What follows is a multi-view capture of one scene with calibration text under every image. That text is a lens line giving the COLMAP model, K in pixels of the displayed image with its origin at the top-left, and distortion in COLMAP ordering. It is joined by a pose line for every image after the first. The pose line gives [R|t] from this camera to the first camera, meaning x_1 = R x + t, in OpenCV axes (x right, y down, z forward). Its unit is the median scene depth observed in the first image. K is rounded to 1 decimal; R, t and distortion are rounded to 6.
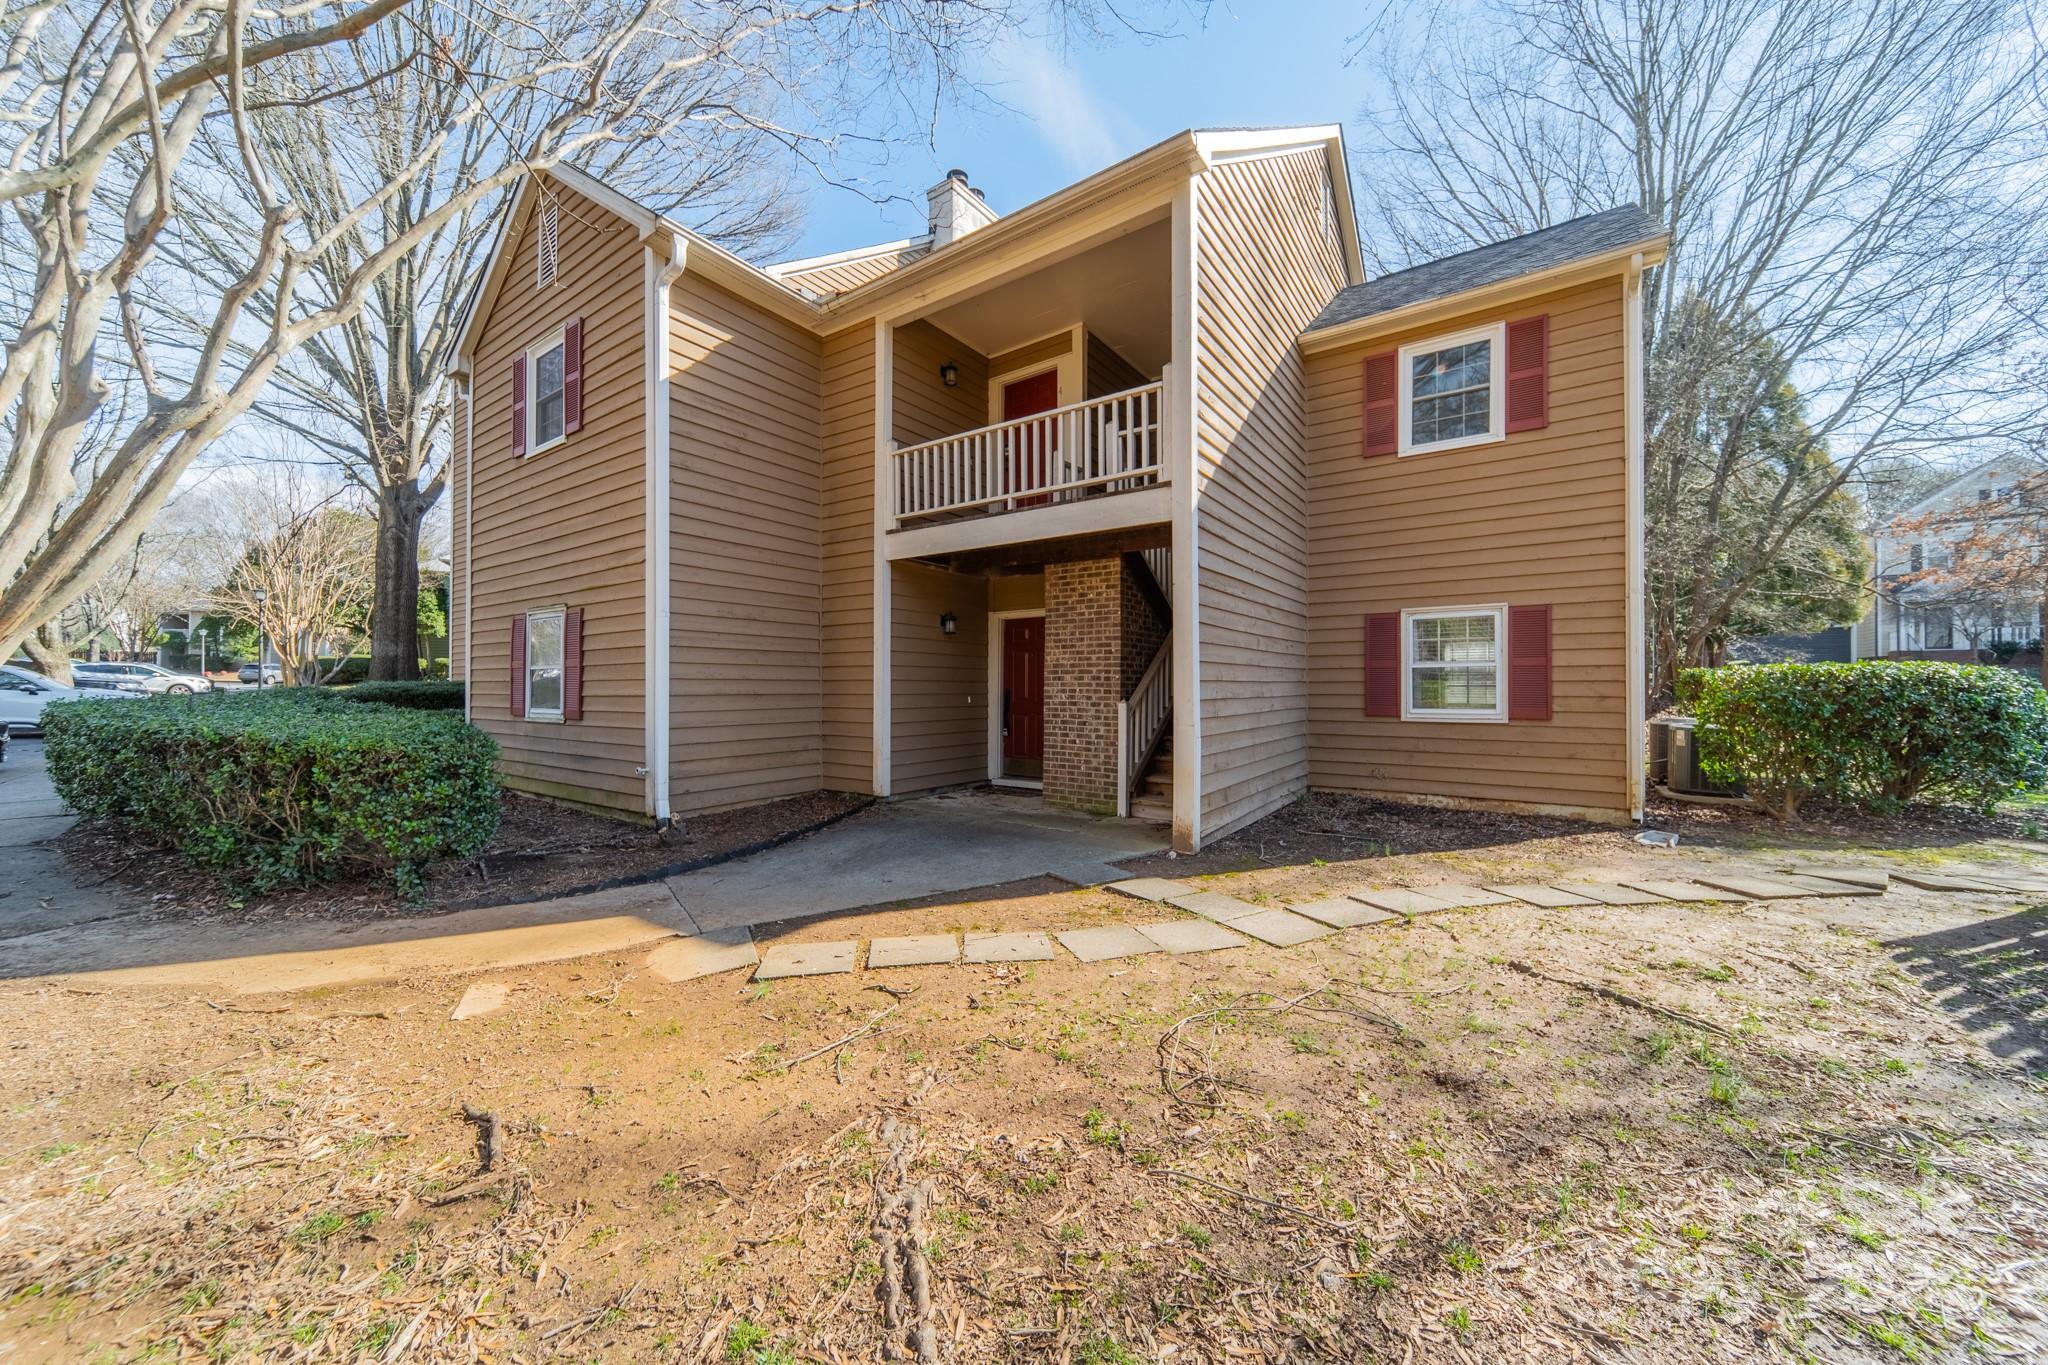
lens RADIAL K [[723.3, 0, 1022.1], [0, 723.3, 684.9], [0, 0, 1]] dist [0.001014, 0.000246]
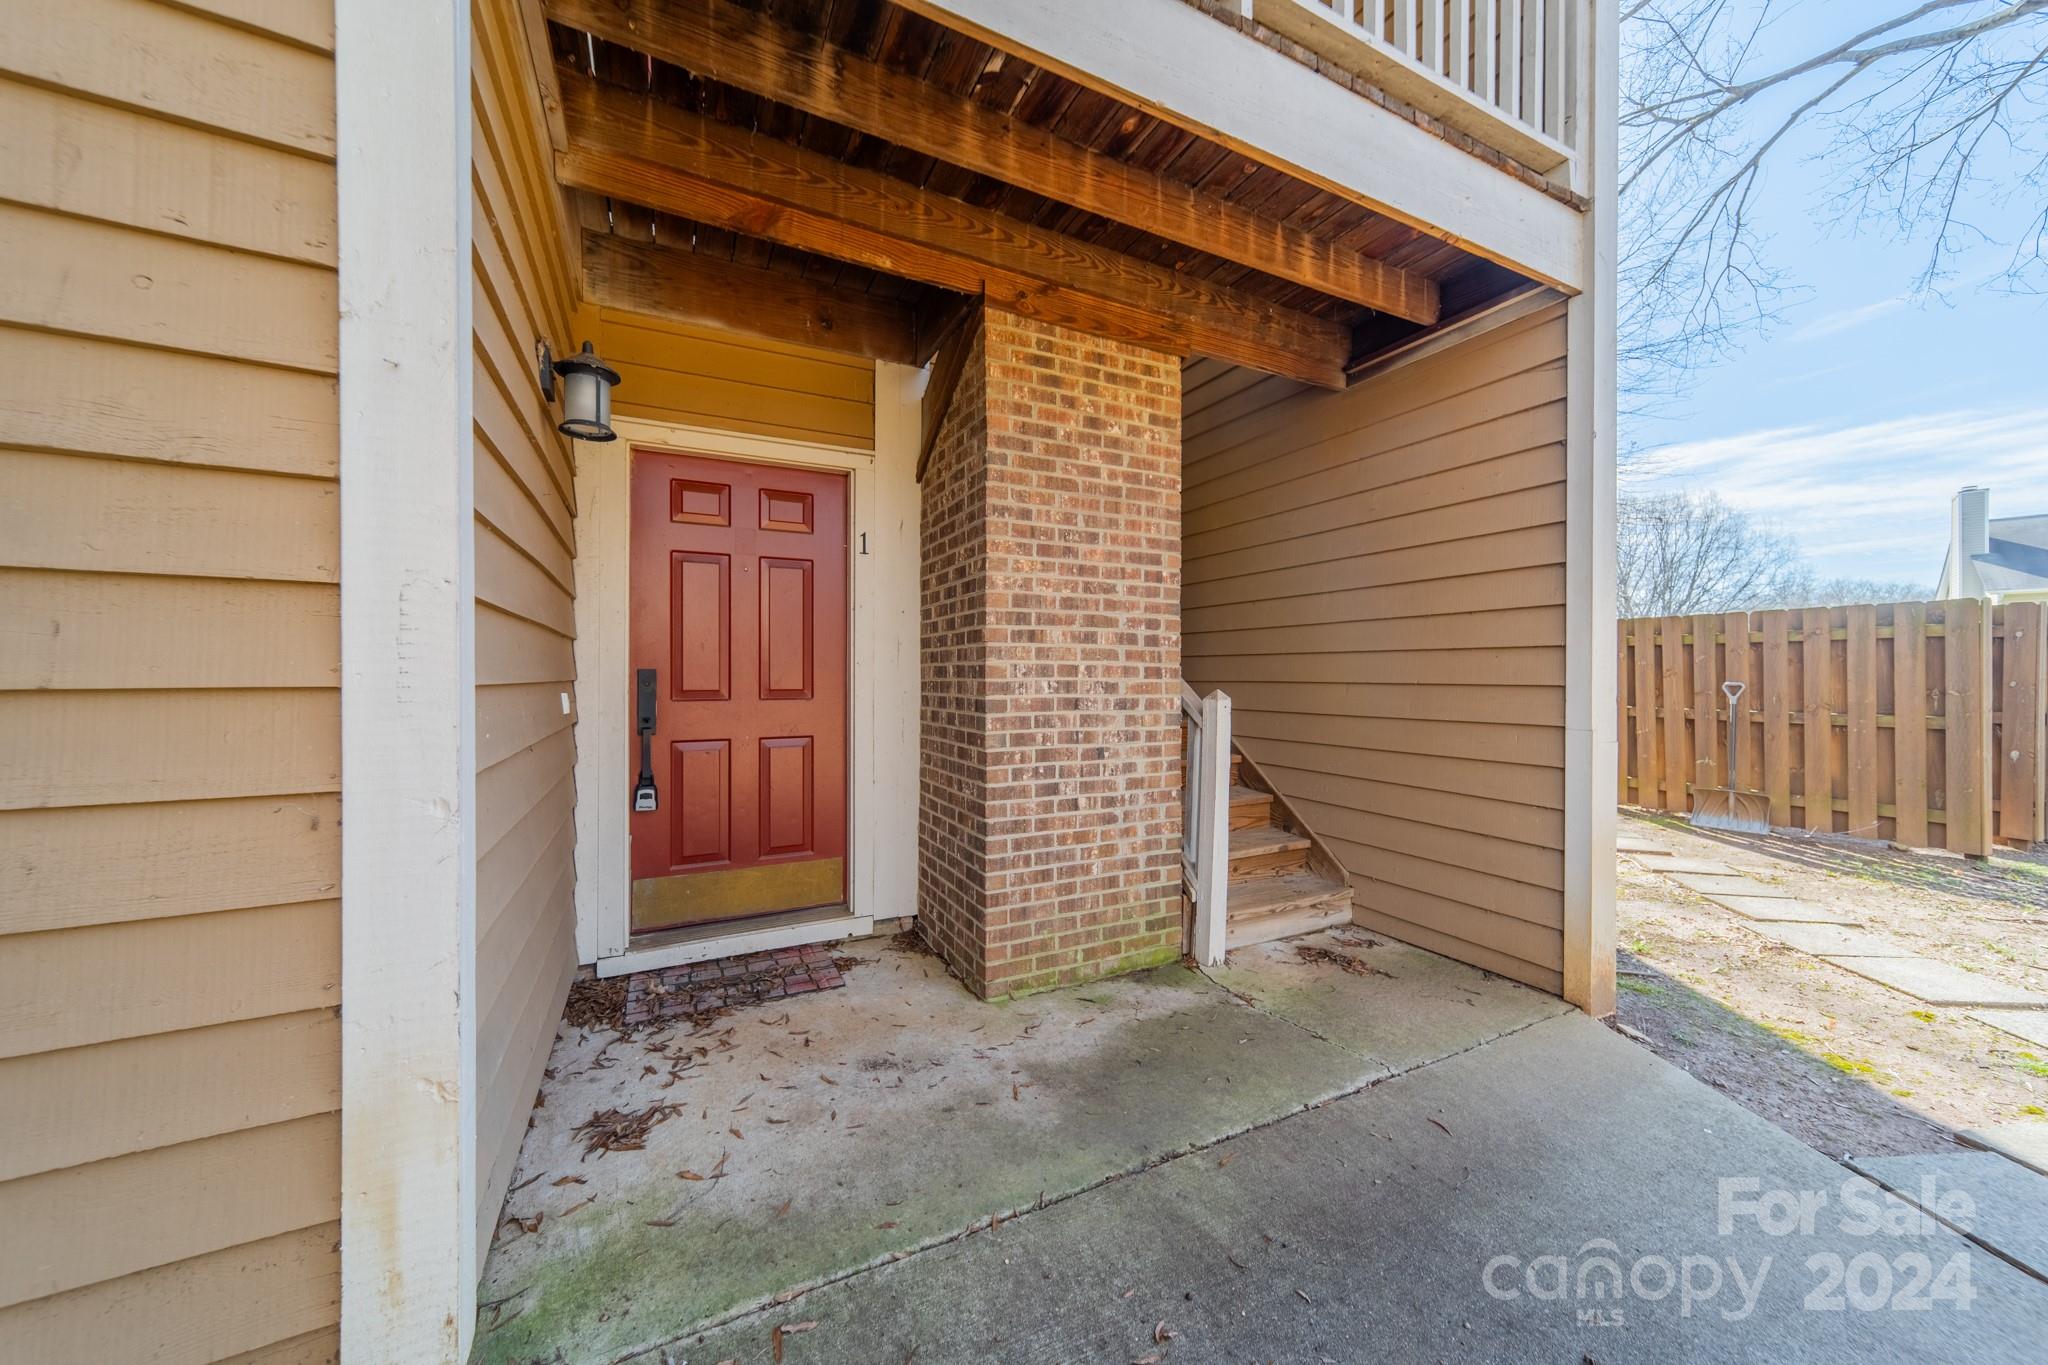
lens RADIAL K [[723.3, 0, 1032.2], [0, 723.3, 674.2], [0, 0, 1]] dist [0.001014, 0.000246]
pose [[0.464636, -0.002135, 0.885499, -0.278289], [-0.002664, 0.999989, 0.003809, 0.009142], [-0.885498, -0.004129, 0.464625, 0.857586]]
